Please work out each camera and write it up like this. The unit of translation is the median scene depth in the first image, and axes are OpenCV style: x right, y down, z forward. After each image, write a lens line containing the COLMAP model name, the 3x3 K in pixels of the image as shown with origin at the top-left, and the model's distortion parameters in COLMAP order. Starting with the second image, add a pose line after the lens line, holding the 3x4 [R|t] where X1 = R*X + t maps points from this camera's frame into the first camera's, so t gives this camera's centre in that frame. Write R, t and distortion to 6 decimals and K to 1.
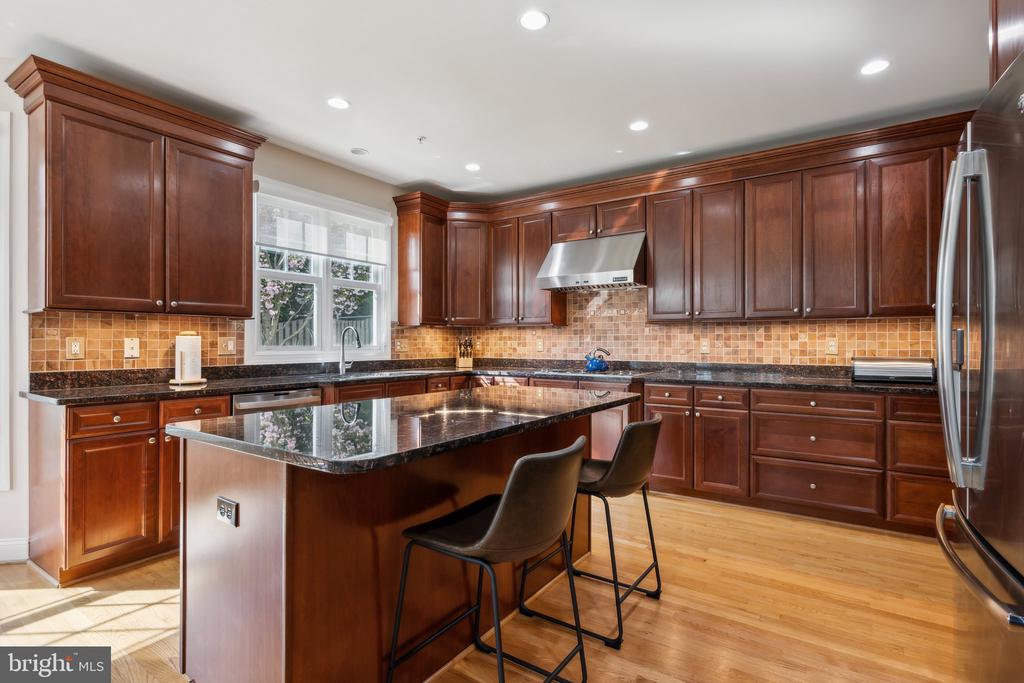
lens RADIAL K [[500.8, 0, 514.4], [0, 500.8, 342.0], [0, 0, 1]] dist [0.000795, -0.000083]
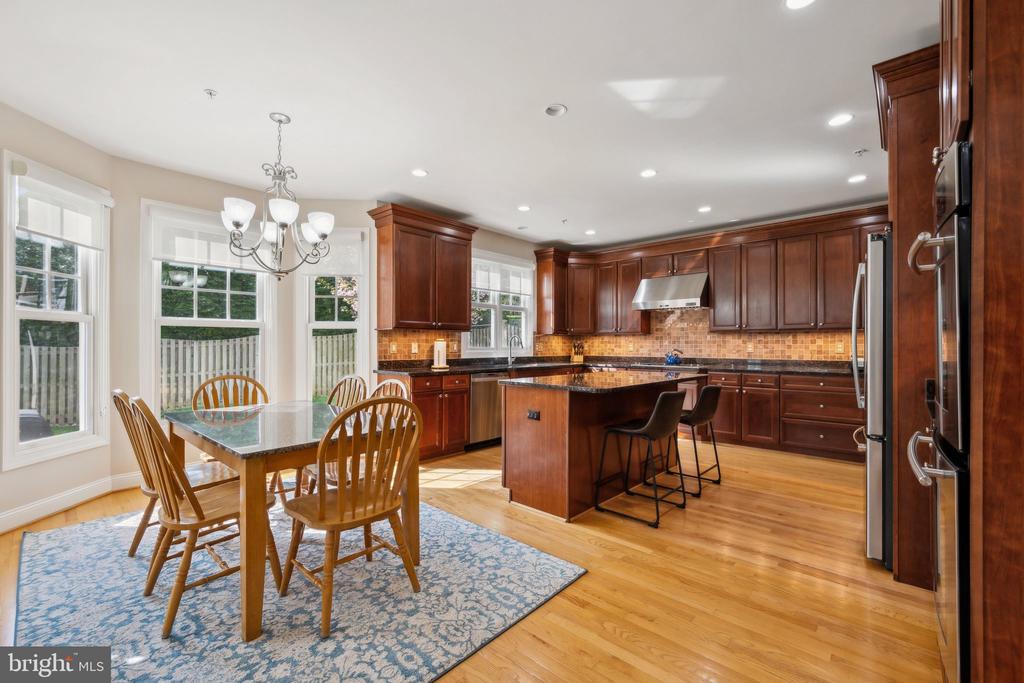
lens RADIAL K [[428.1, 0, 516.1], [0, 428.1, 343.4], [0, 0, 1]] dist [-0.001491, -0.000341]
pose [[0.988894, 0.000224, -0.148621, -0.137194], [-0.000589, 0.999997, -0.002414, -0.001352], [0.148620, 0.002475, 0.988891, -0.418733]]
